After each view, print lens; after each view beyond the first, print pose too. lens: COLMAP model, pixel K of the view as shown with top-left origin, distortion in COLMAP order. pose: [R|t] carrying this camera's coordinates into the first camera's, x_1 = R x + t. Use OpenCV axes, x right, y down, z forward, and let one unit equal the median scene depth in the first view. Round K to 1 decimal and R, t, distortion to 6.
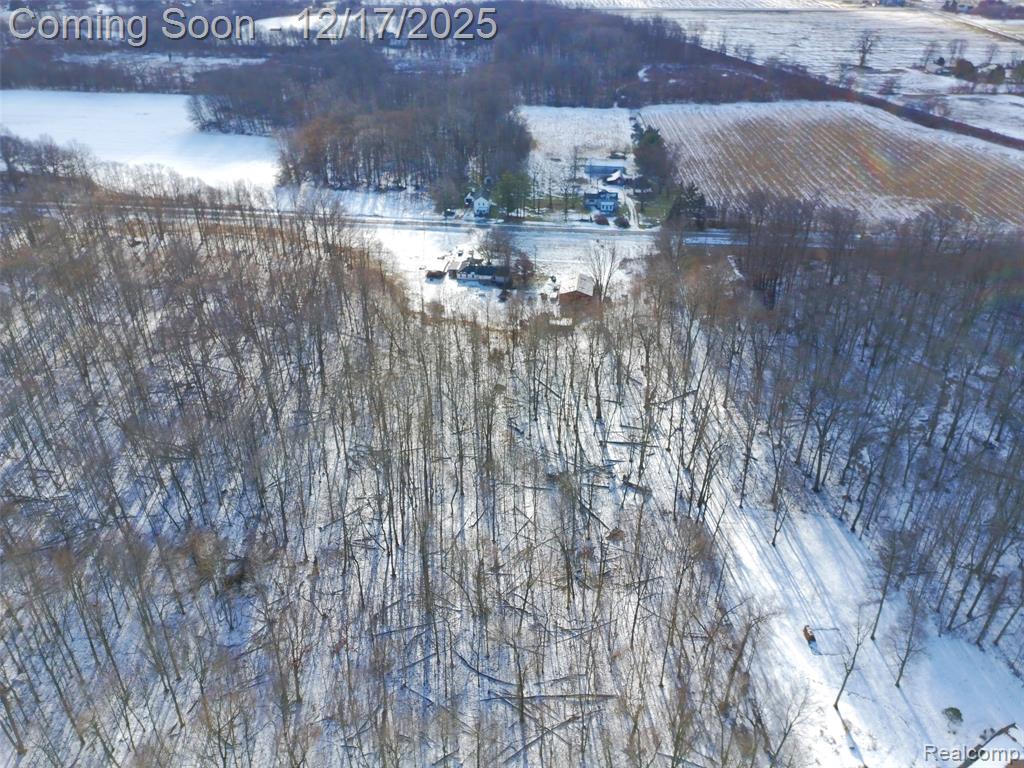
lens RADIAL K [[722.9, 0, 512.0], [0, 722.9, 384.0], [0, 0, 1]] dist [0.043972, -0.038503]
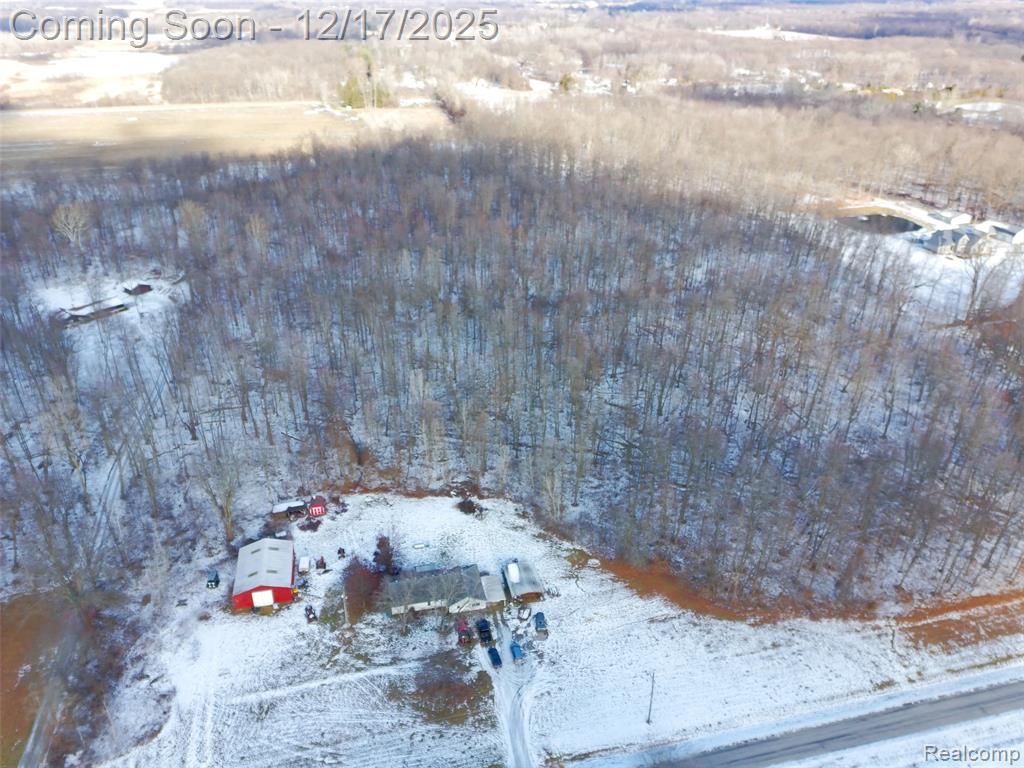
lens RADIAL K [[722.9, 0, 512.0], [0, 722.9, 384.0], [0, 0, 1]] dist [0.043972, -0.038503]
pose [[-0.934778, 0.171128, -0.311298, 0.045709], [-0.193816, 0.488704, 0.850649, -0.597699], [0.297702, 0.855502, -0.423662, 0.918594]]
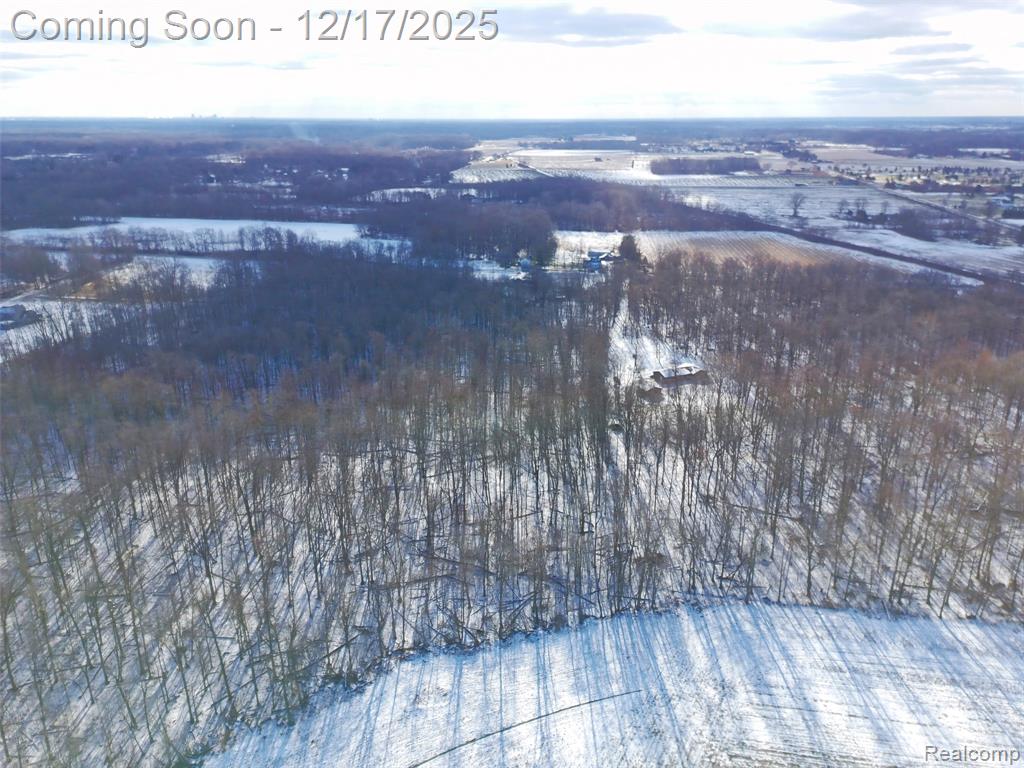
lens RADIAL K [[722.9, 0, 512.0], [0, 722.9, 384.0], [0, 0, 1]] dist [0.043972, -0.038503]
pose [[0.996946, 0.028267, -0.072802, 0.064949], [-0.043985, 0.973516, -0.224347, 0.451482], [0.064532, 0.226864, 0.971786, -0.688754]]
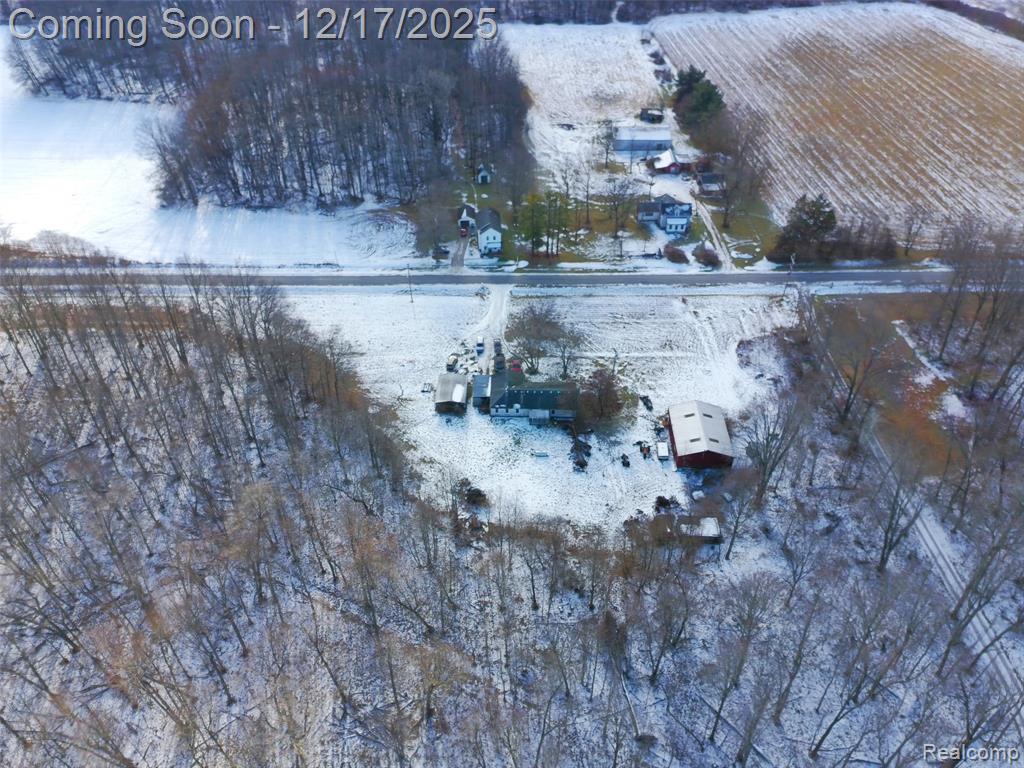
lens RADIAL K [[722.9, 0, 512.0], [0, 722.9, 384.0], [0, 0, 1]] dist [0.043972, -0.038503]
pose [[0.993128, -0.081436, 0.084051, -0.086627], [0.067280, 0.984931, 0.159325, -0.216197], [-0.095759, -0.152575, 0.983642, 0.332640]]
